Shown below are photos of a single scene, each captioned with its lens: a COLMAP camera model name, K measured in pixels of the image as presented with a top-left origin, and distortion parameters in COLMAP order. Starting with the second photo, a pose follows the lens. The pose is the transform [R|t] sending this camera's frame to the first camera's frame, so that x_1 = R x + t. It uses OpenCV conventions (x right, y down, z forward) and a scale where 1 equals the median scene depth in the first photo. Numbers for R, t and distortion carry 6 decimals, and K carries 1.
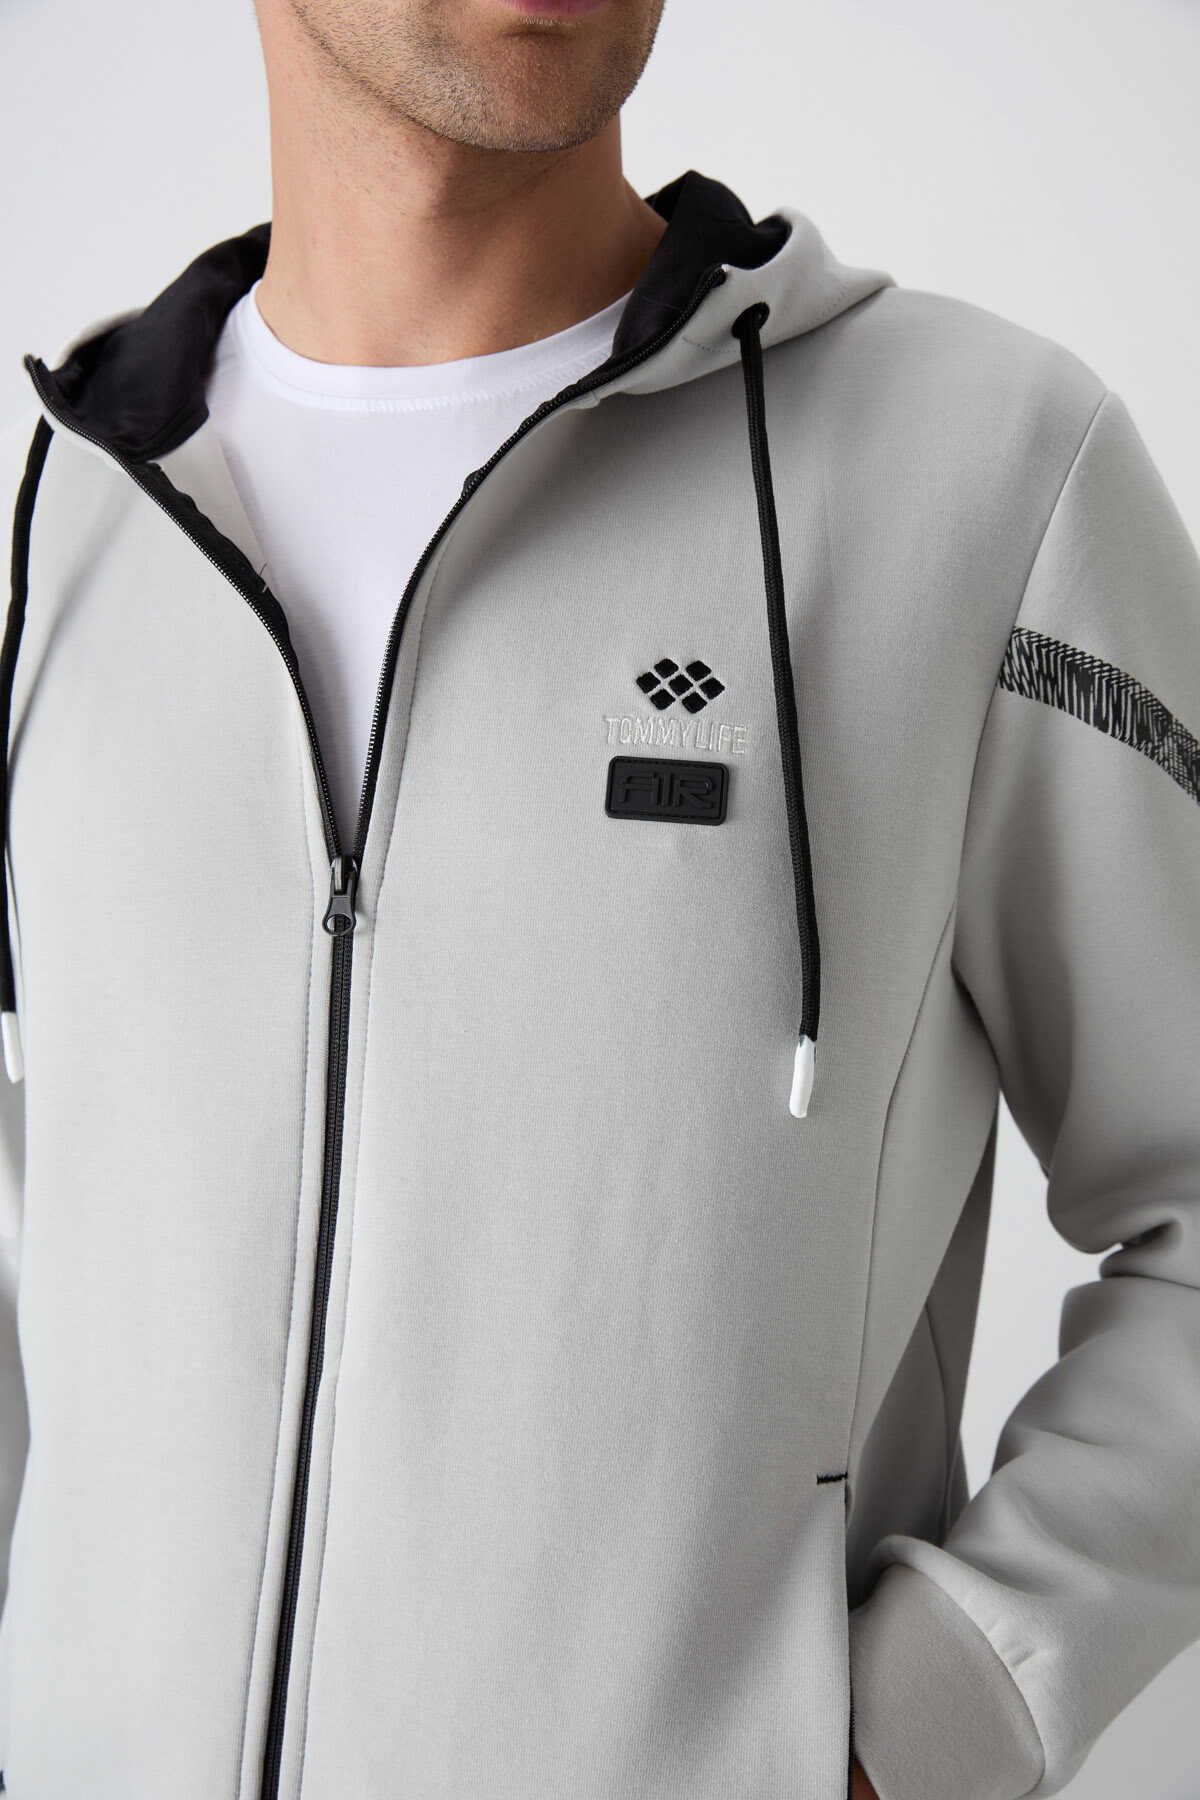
lens RADIAL K [[2245.6, 0, 592.9], [0, 2245.6, 904.8], [0, 0, 1]] dist [0.008687, 0.000000]
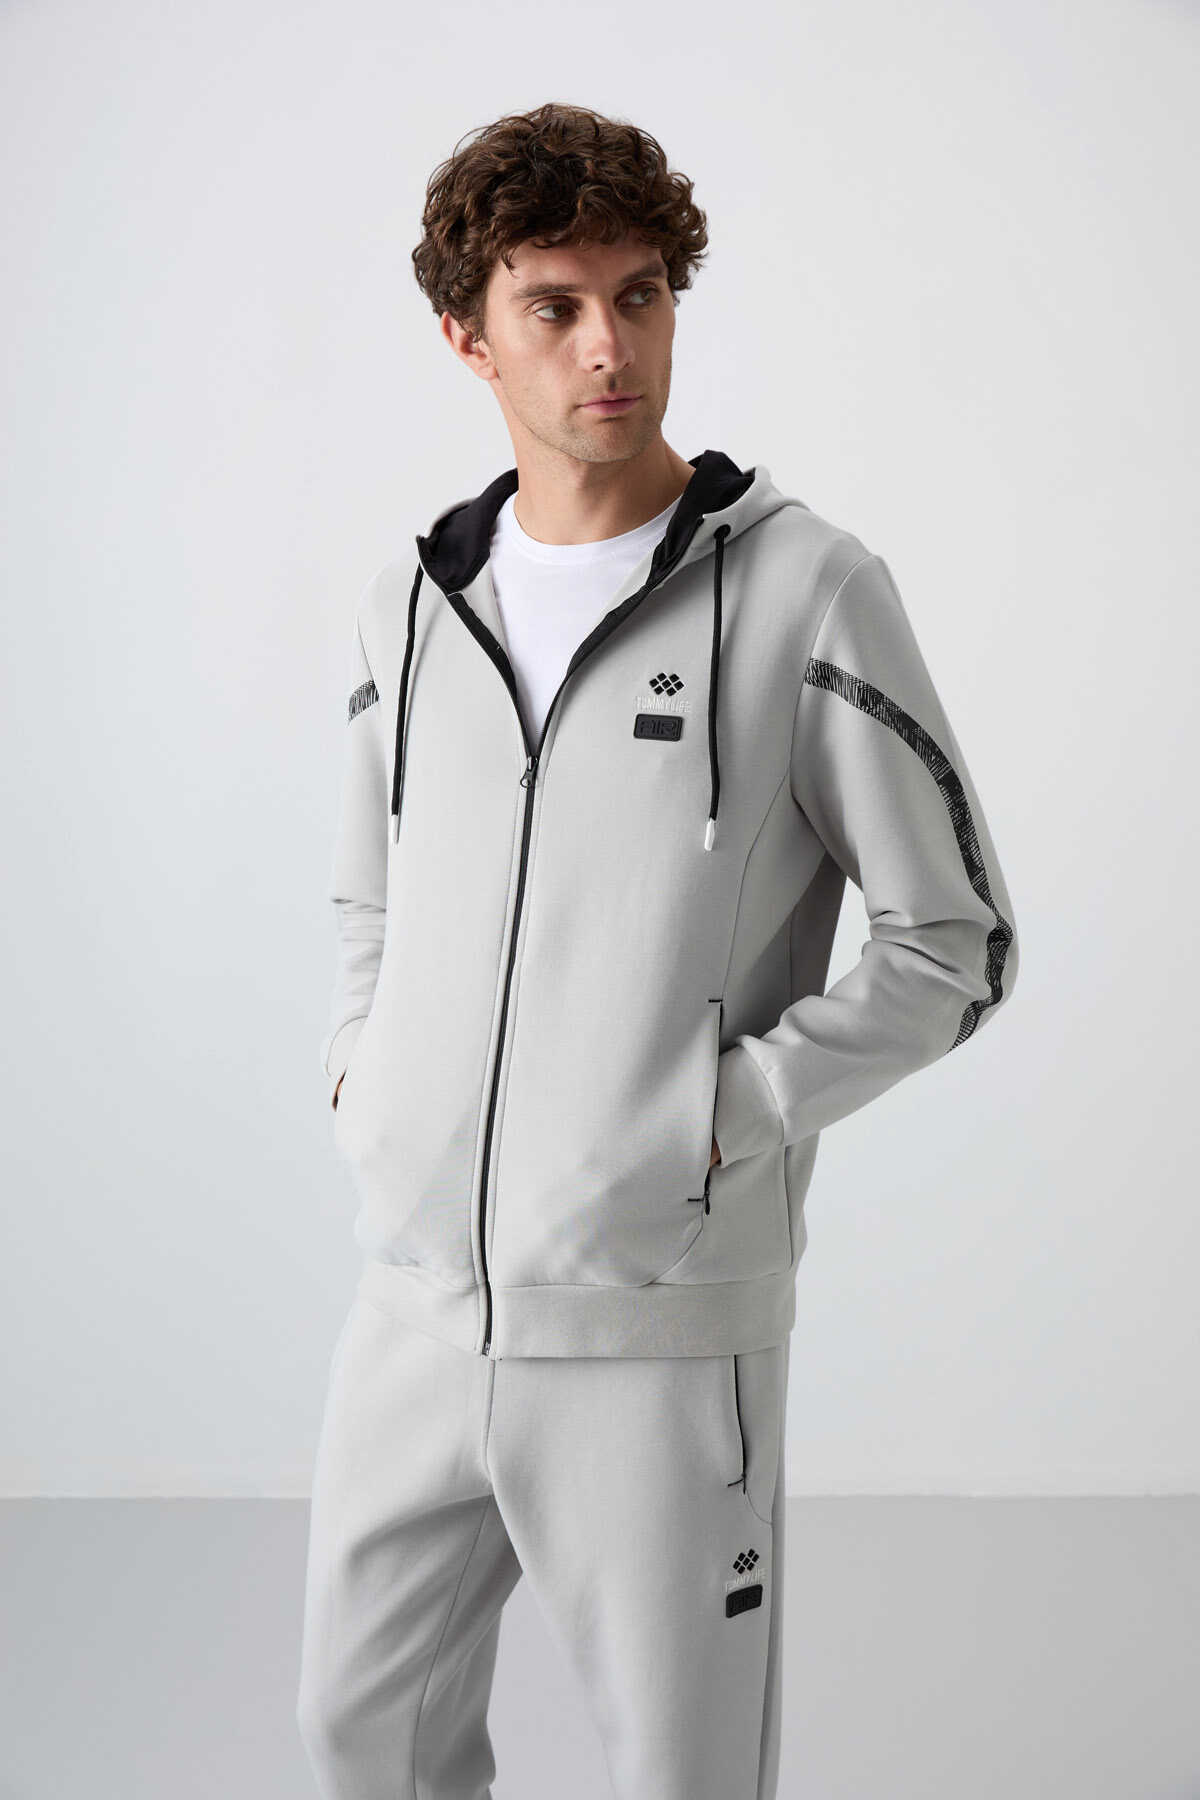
lens RADIAL K [[2837.0, 0, 600.2], [0, 2837.0, 900.4], [0, 0, 1]] dist [0.234031, 0.000000]
pose [[0.965906, 0.012710, -0.258580, 0.759327], [-0.016905, 0.999759, -0.014004, 0.177360], [0.258339, 0.017898, 0.965888, -1.950099]]
